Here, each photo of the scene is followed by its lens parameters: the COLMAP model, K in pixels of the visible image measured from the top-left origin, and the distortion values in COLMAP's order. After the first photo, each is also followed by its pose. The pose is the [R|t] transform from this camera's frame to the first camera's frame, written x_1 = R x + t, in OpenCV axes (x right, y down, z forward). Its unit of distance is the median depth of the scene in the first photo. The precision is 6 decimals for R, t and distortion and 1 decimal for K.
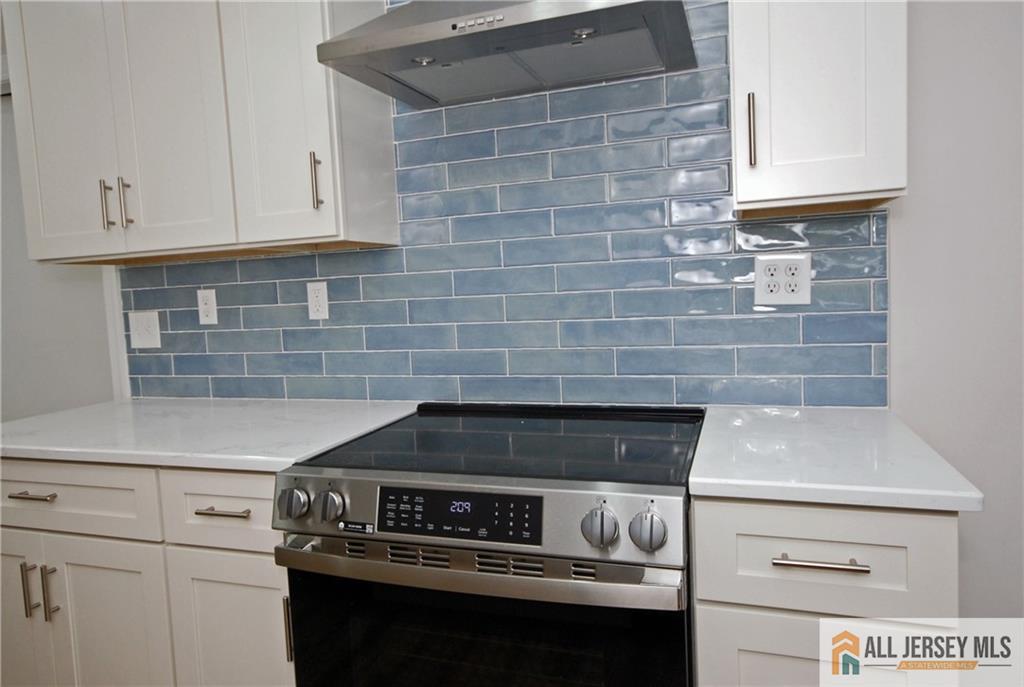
lens RADIAL K [[659.3, 0, 515.4], [0, 659.3, 339.3], [0, 0, 1]] dist [0.008476, 0.007192]
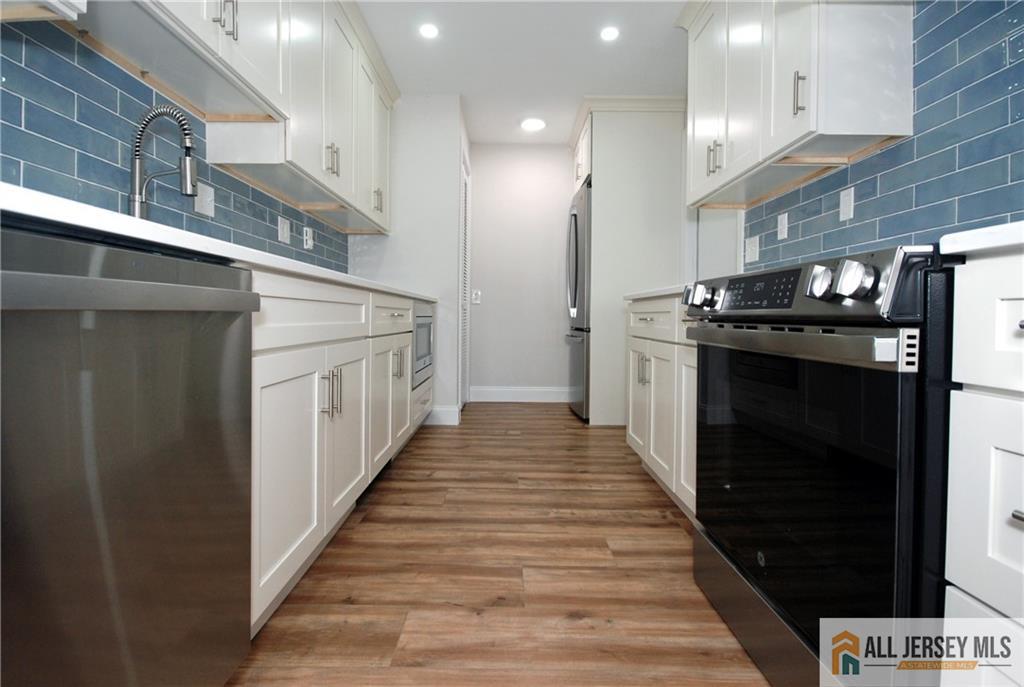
lens RADIAL K [[491.6, 0, 504.9], [0, 491.6, 324.4], [0, 0, 1]] dist [-0.001646, -0.003179]
pose [[0.315048, 0.063235, -0.946967, 0.378211], [-0.098952, 0.994528, 0.033490, 0.196412], [0.943903, 0.083153, 0.319581, 0.139375]]
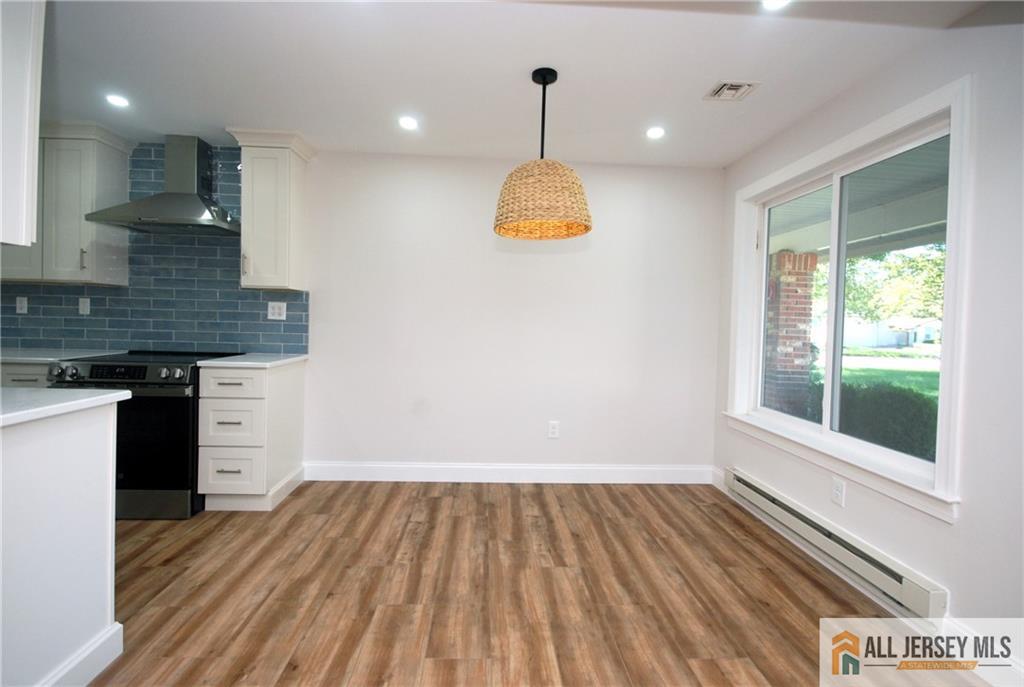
lens RADIAL K [[481.4, 0, 506.7], [0, 481.4, 331.1], [0, 0, 1]] dist [0.004298, -0.003416]
pose [[0.928015, 0.062150, 0.367322, 0.460557], [-0.040611, 0.996987, -0.066086, 0.080529], [-0.370322, 0.046411, 0.927743, -1.113065]]
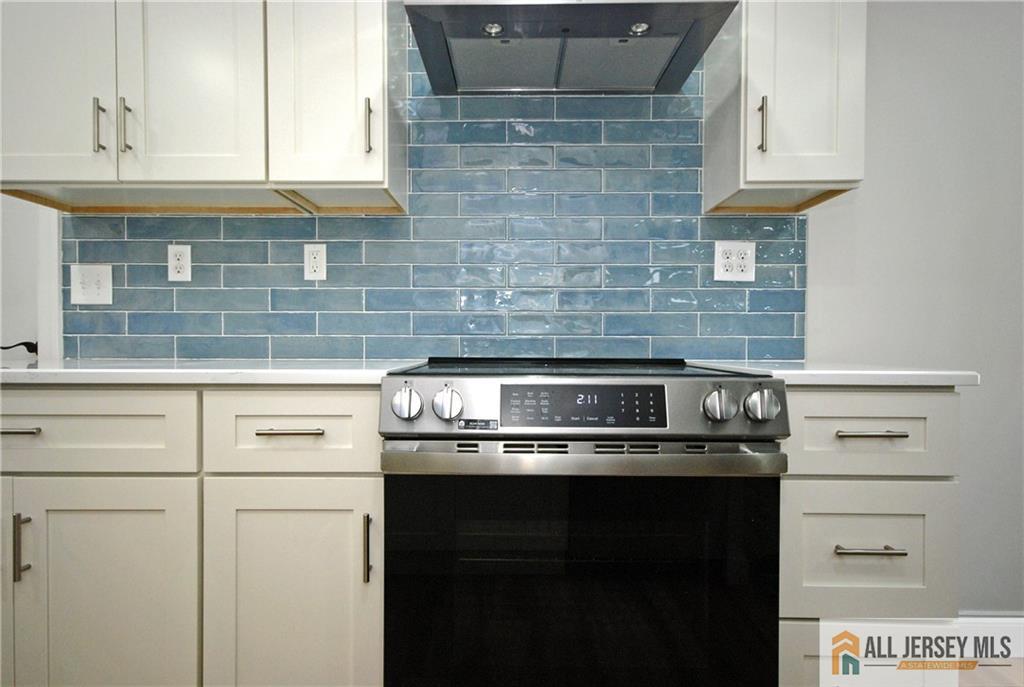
lens RADIAL K [[547.9, 0, 511.5], [0, 547.9, 347.9], [0, 0, 1]] dist [0.017203, -0.000508]
pose [[0.946615, 0.044865, 0.319230, -0.282039], [-0.020087, 0.996553, -0.080494, 0.140520], [-0.321741, 0.069785, 0.944253, 0.103369]]
